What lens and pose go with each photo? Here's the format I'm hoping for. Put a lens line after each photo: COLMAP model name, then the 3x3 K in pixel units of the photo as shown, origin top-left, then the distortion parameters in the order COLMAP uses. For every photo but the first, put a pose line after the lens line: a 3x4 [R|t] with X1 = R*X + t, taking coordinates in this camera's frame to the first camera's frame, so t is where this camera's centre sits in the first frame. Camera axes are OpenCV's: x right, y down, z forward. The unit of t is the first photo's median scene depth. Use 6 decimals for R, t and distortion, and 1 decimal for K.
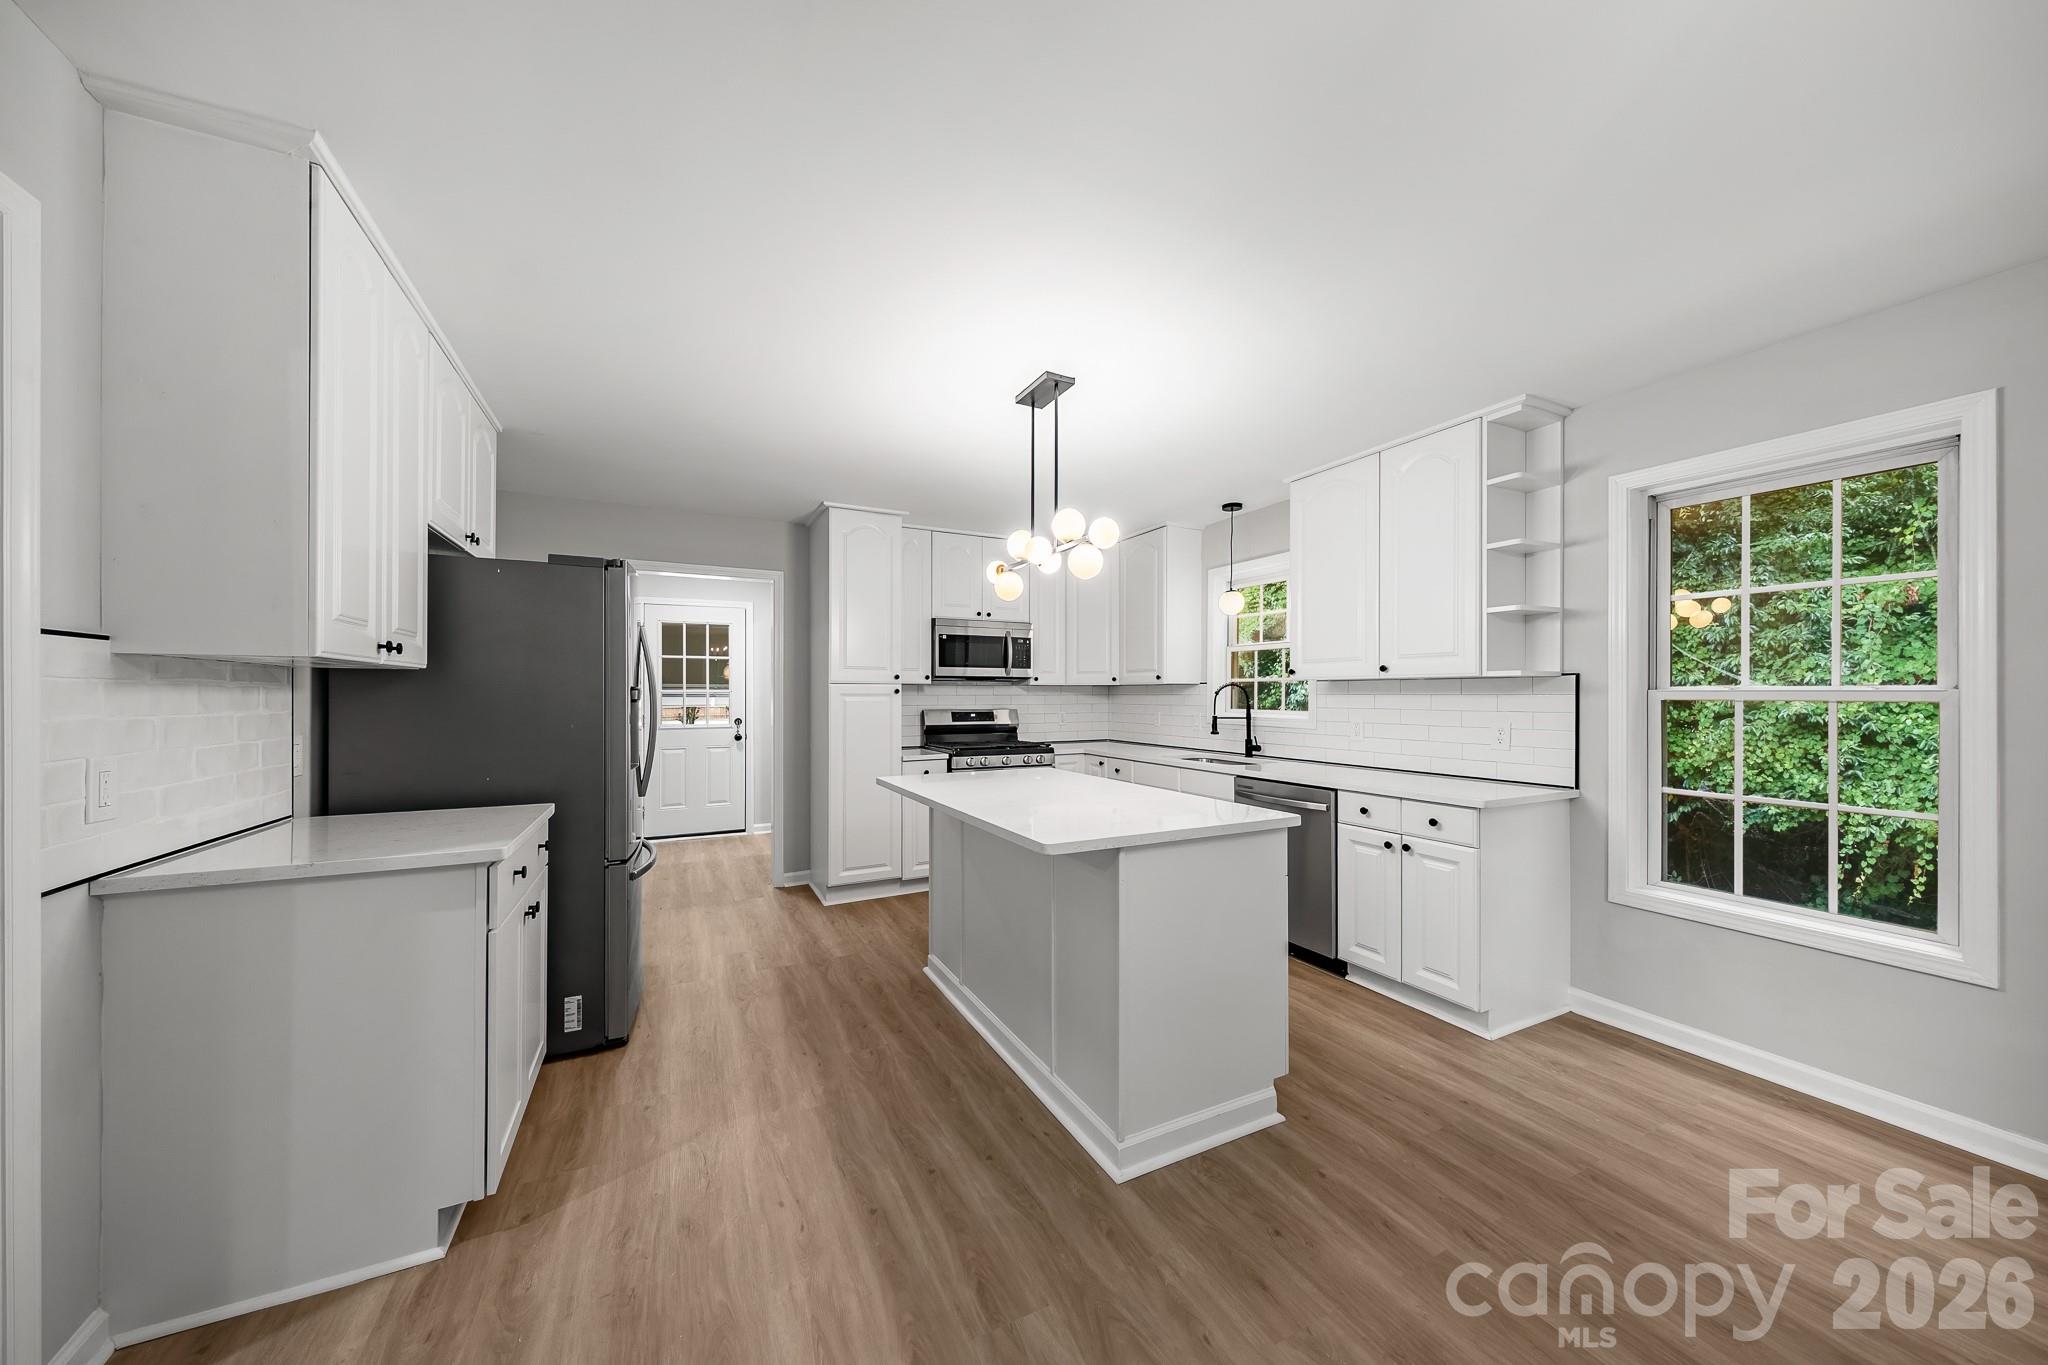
lens RADIAL K [[707.2, 0, 1045.6], [0, 707.2, 694.7], [0, 0, 1]] dist [0.014886, -0.000795]
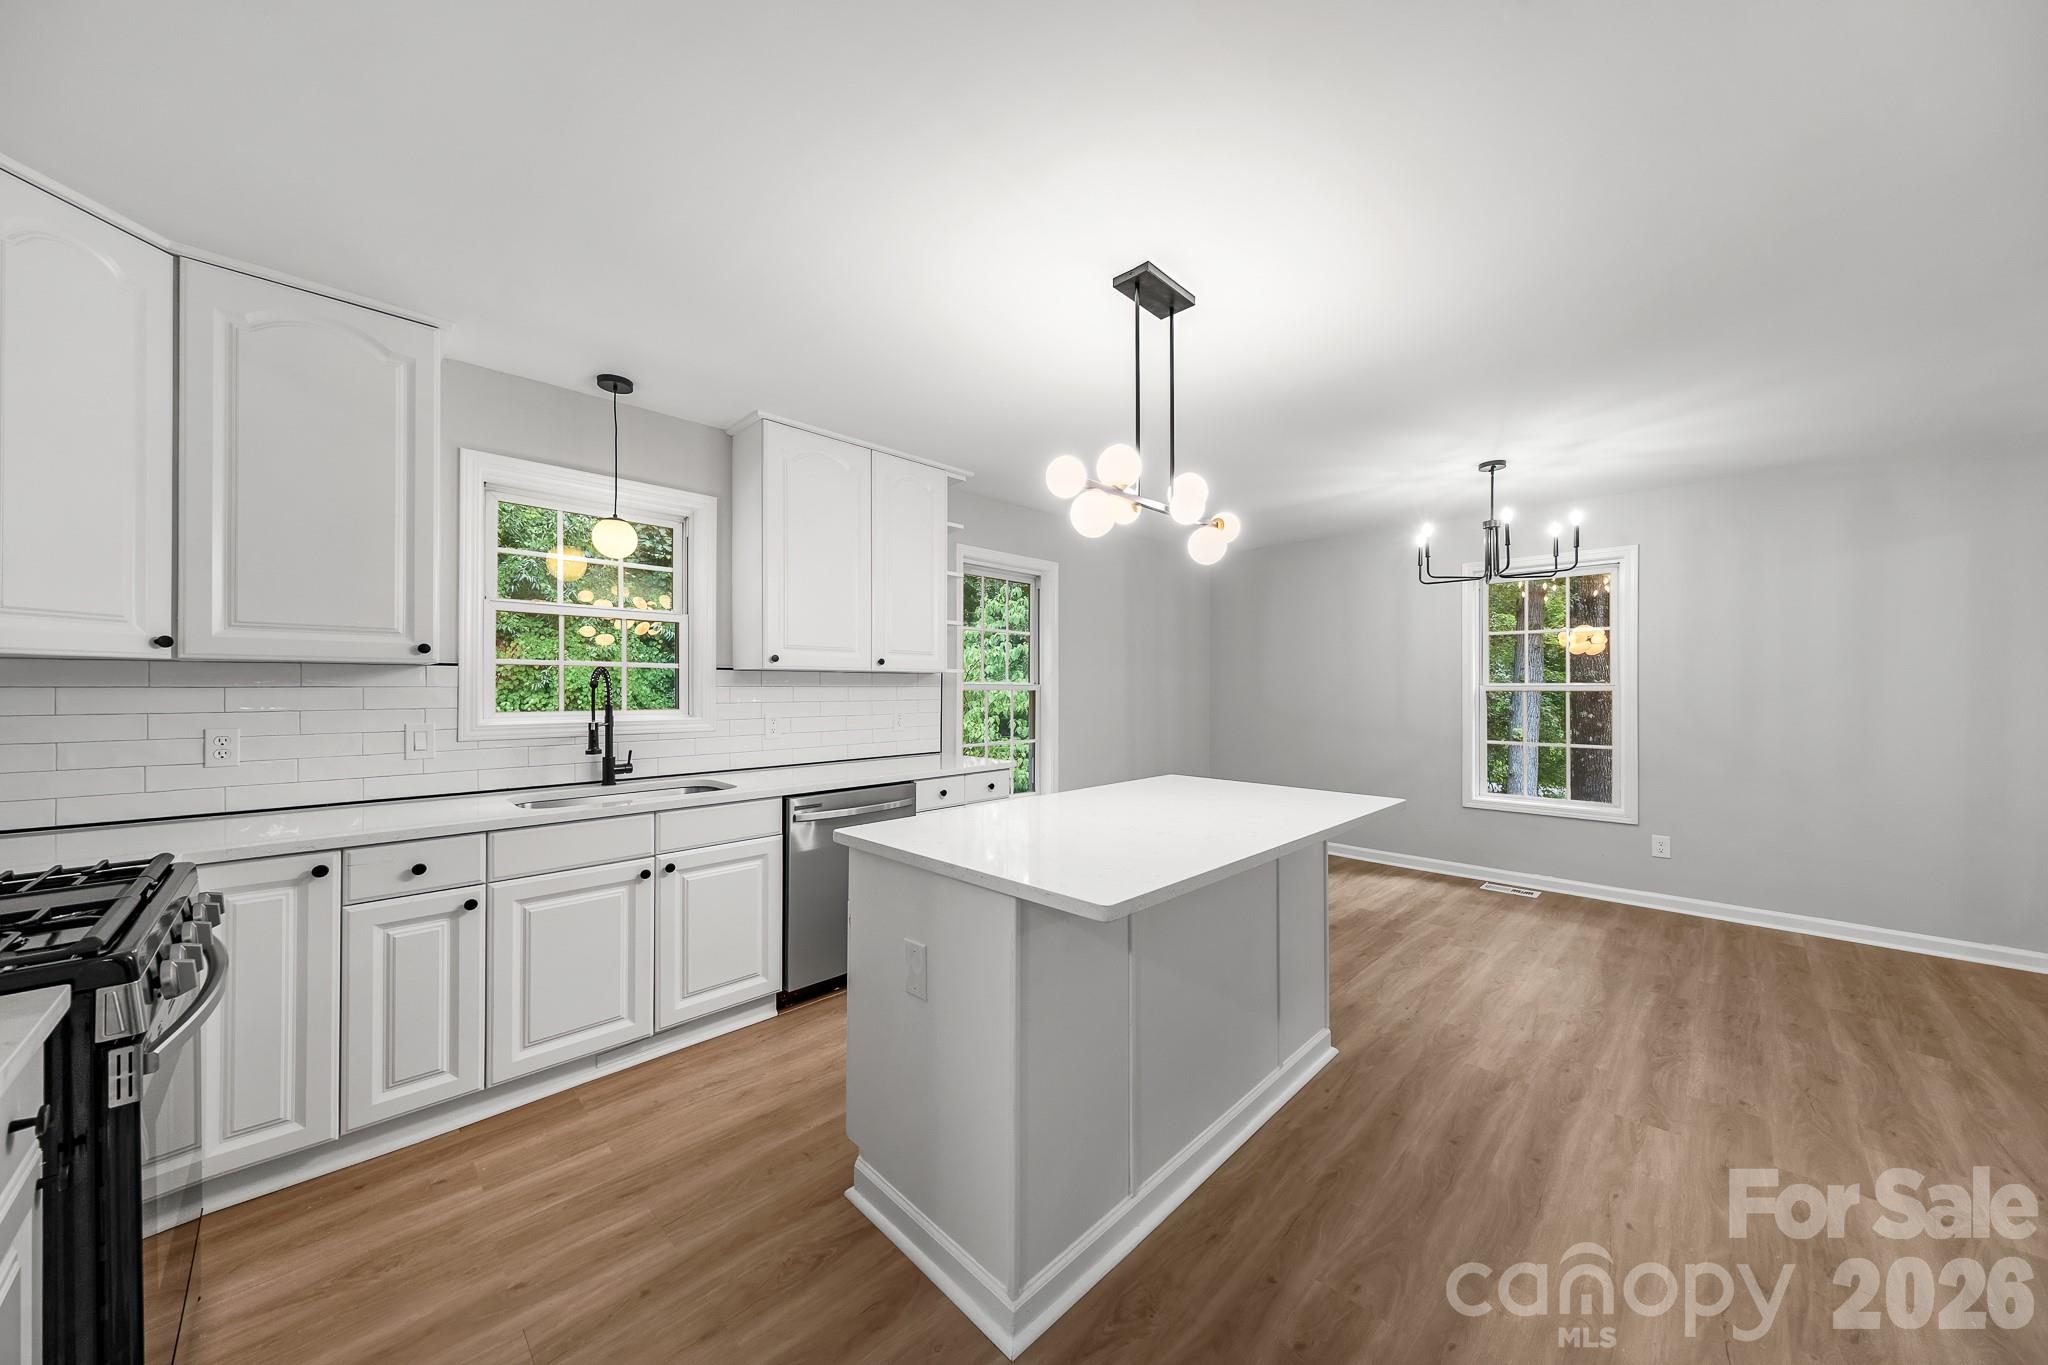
lens RADIAL K [[707.2, 0, 1027.4], [0, 707.2, 675.8], [0, 0, 1]] dist [0.014886, -0.000795]
pose [[-0.302510, 0.019632, 0.952944, -0.434707], [0.000595, 0.999792, -0.020409, 0.003468], [-0.953146, -0.005607, -0.302458, 0.847033]]
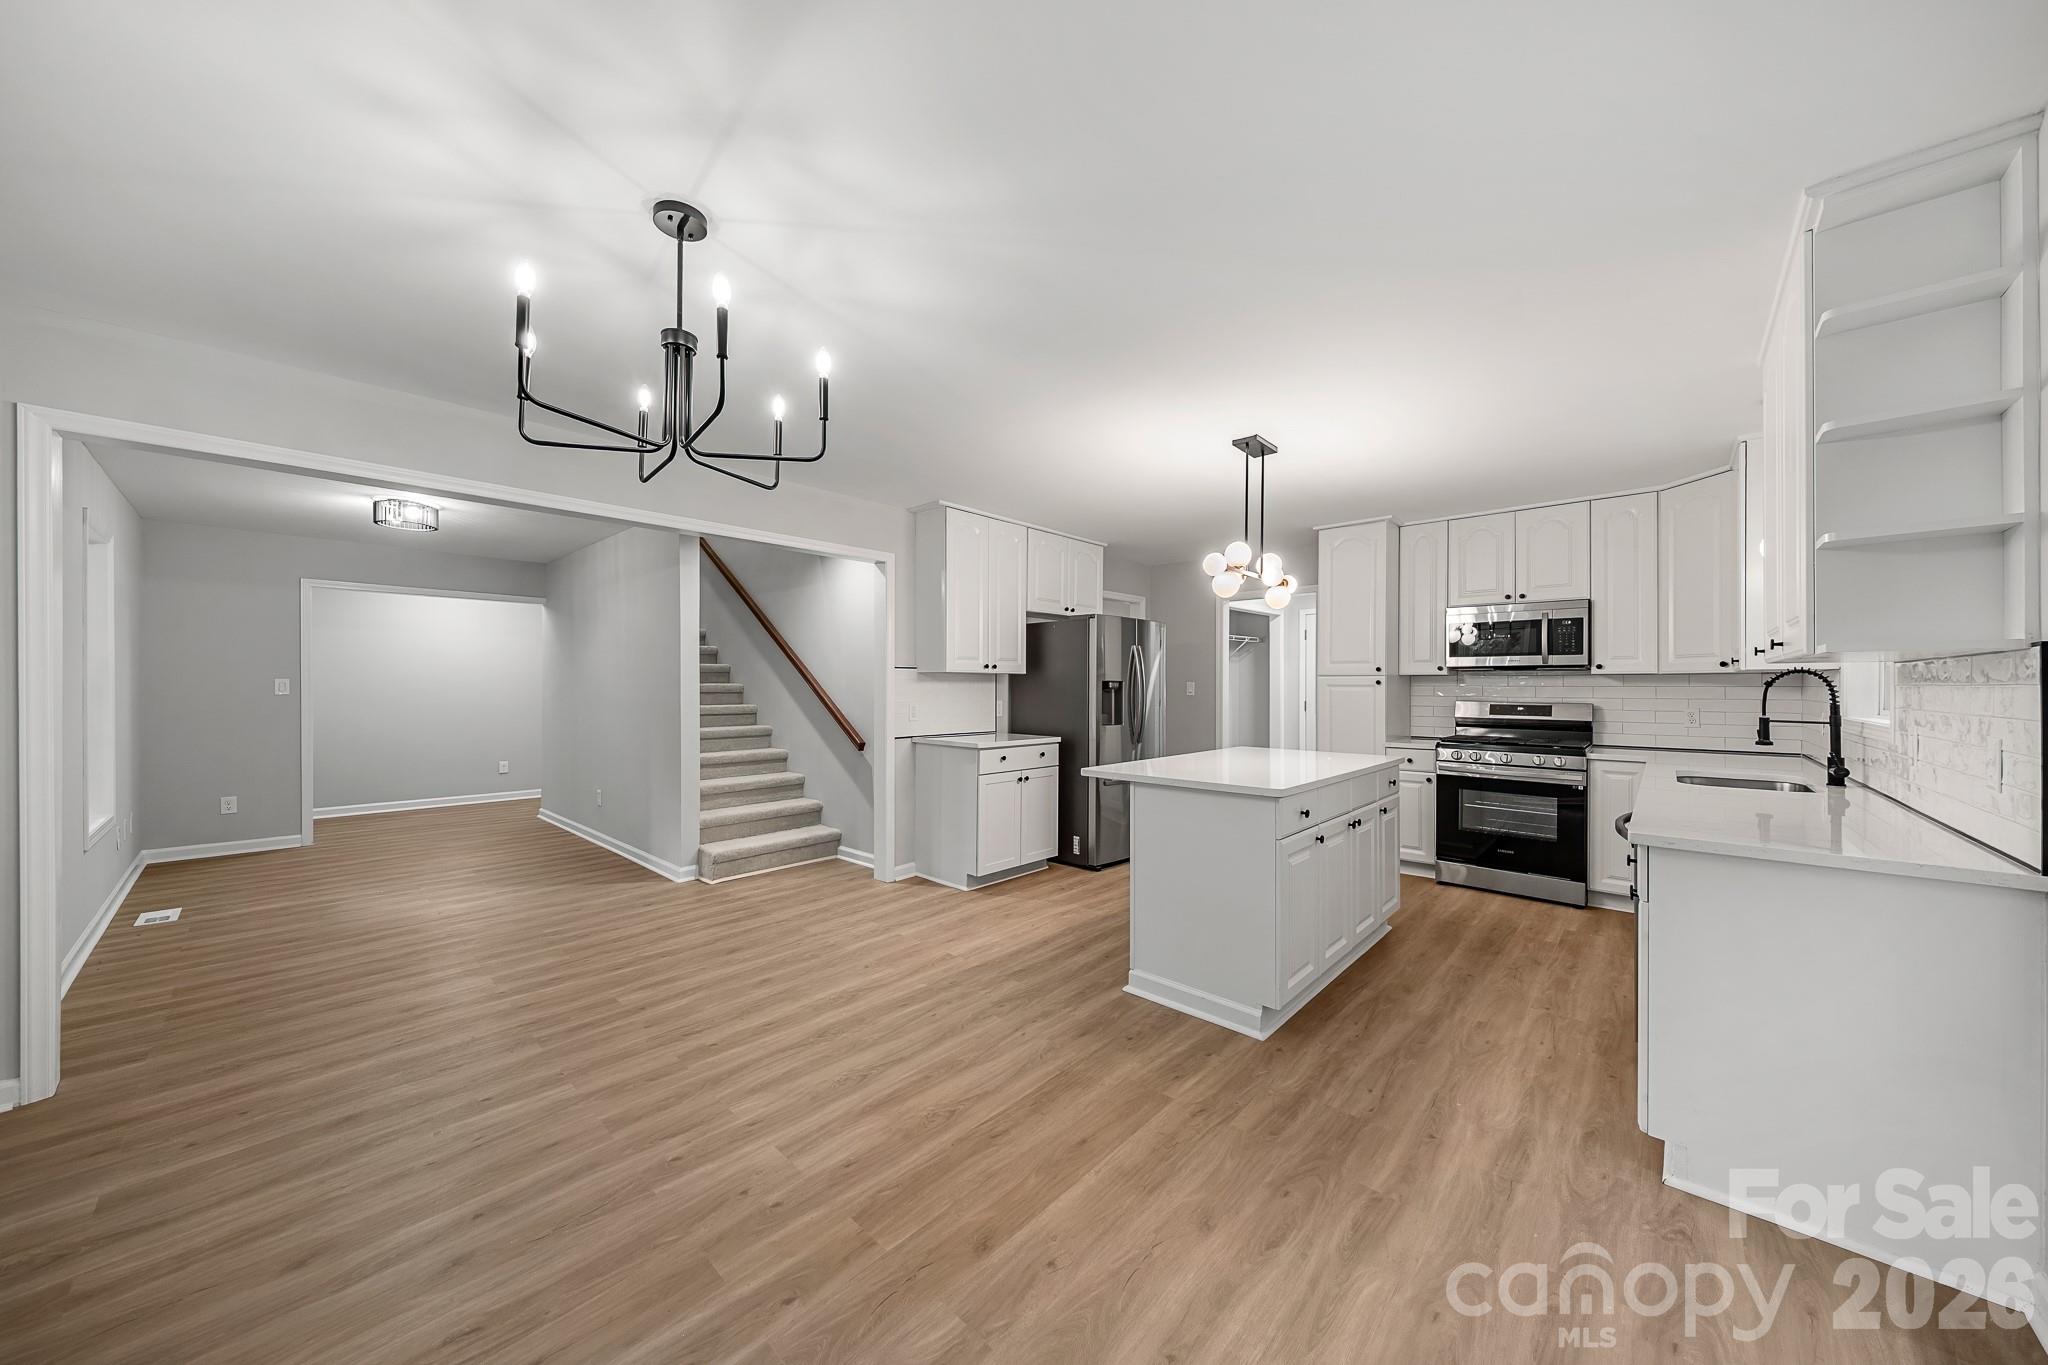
lens RADIAL K [[707.2, 0, 1016.6], [0, 707.2, 689.3], [0, 0, 1]] dist [0.014886, -0.000795]
pose [[0.327961, 0.003769, -0.944684, 0.658225], [-0.001898, 0.999993, 0.003330, 0.002891], [0.944689, 0.000701, 0.327966, 0.109821]]
